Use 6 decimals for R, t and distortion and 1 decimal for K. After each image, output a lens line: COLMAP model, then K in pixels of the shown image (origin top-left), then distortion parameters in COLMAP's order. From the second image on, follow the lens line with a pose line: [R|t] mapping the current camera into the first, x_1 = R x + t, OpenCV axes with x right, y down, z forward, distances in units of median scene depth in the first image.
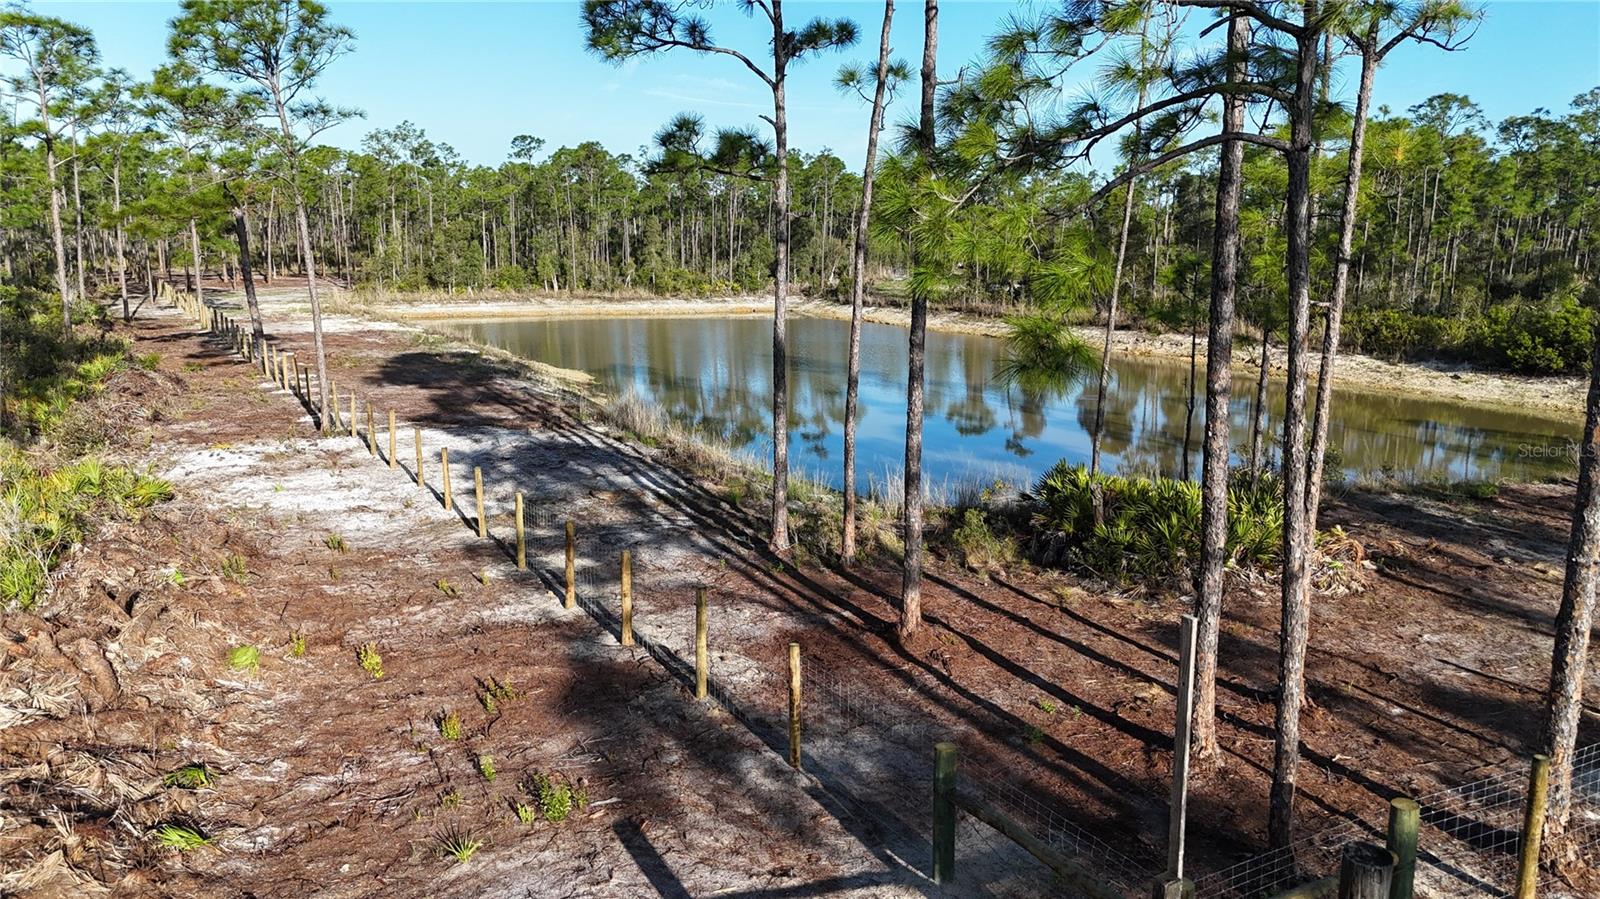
lens RADIAL K [[1166.4, 0, 805.2], [0, 1166.4, 436.1], [0, 0, 1]] dist [0.046534, -0.039750]
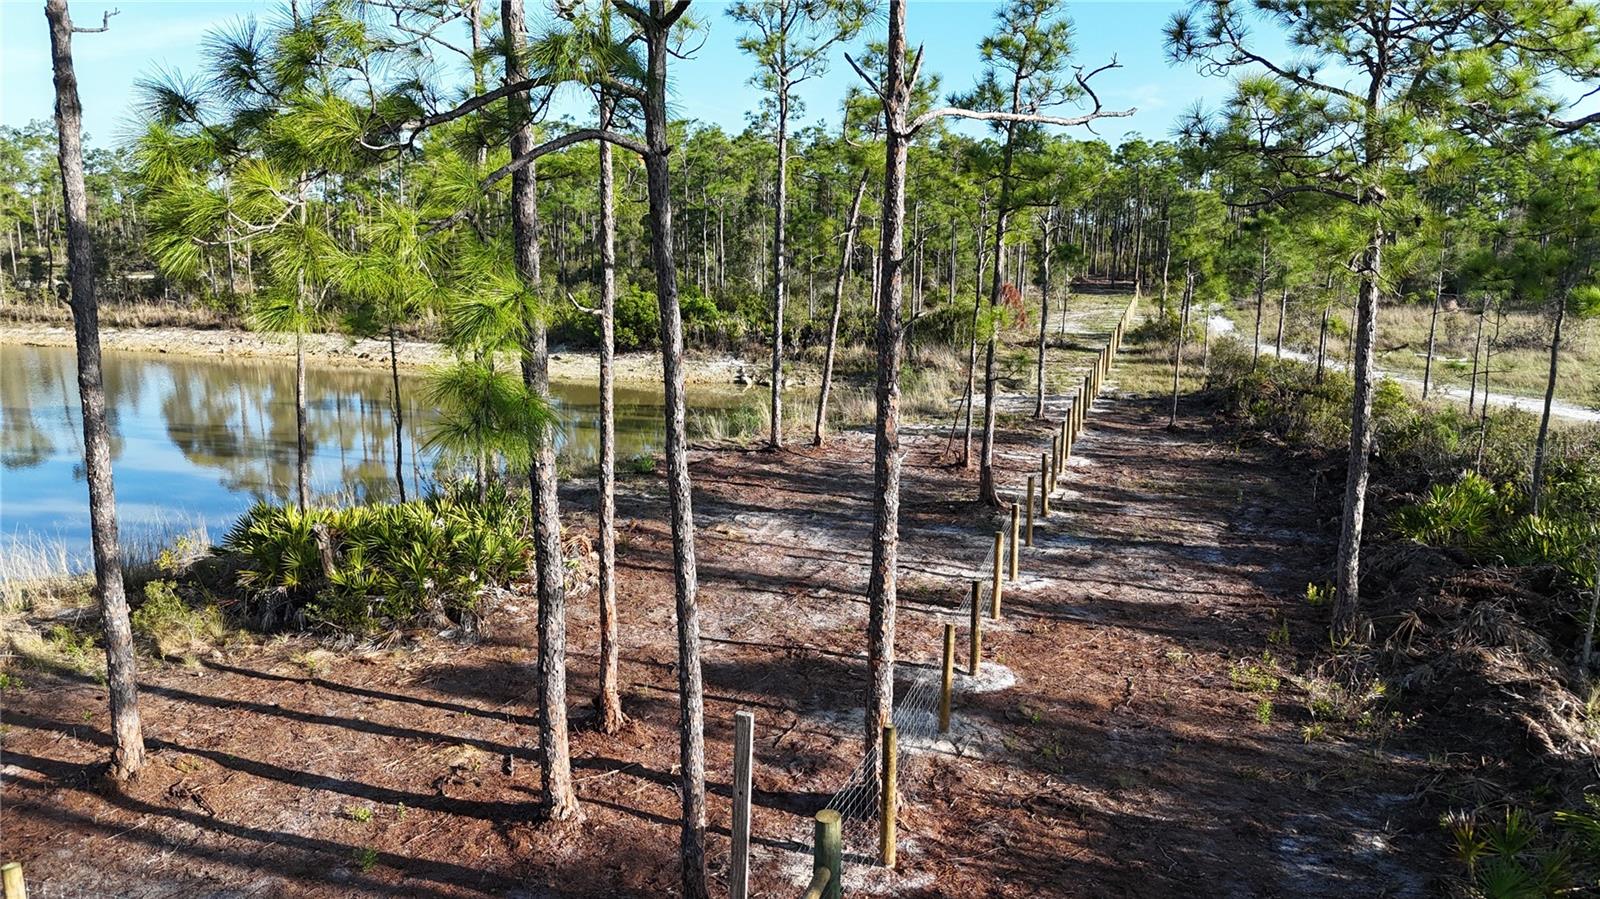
lens RADIAL K [[1166.4, 0, 805.2], [0, 1166.4, 436.1], [0, 0, 1]] dist [0.046534, -0.039750]
pose [[0.729099, -0.118400, 0.674089, -0.076246], [0.111895, 0.992292, 0.053264, -0.034600], [-0.675199, 0.036593, 0.736727, 0.147118]]
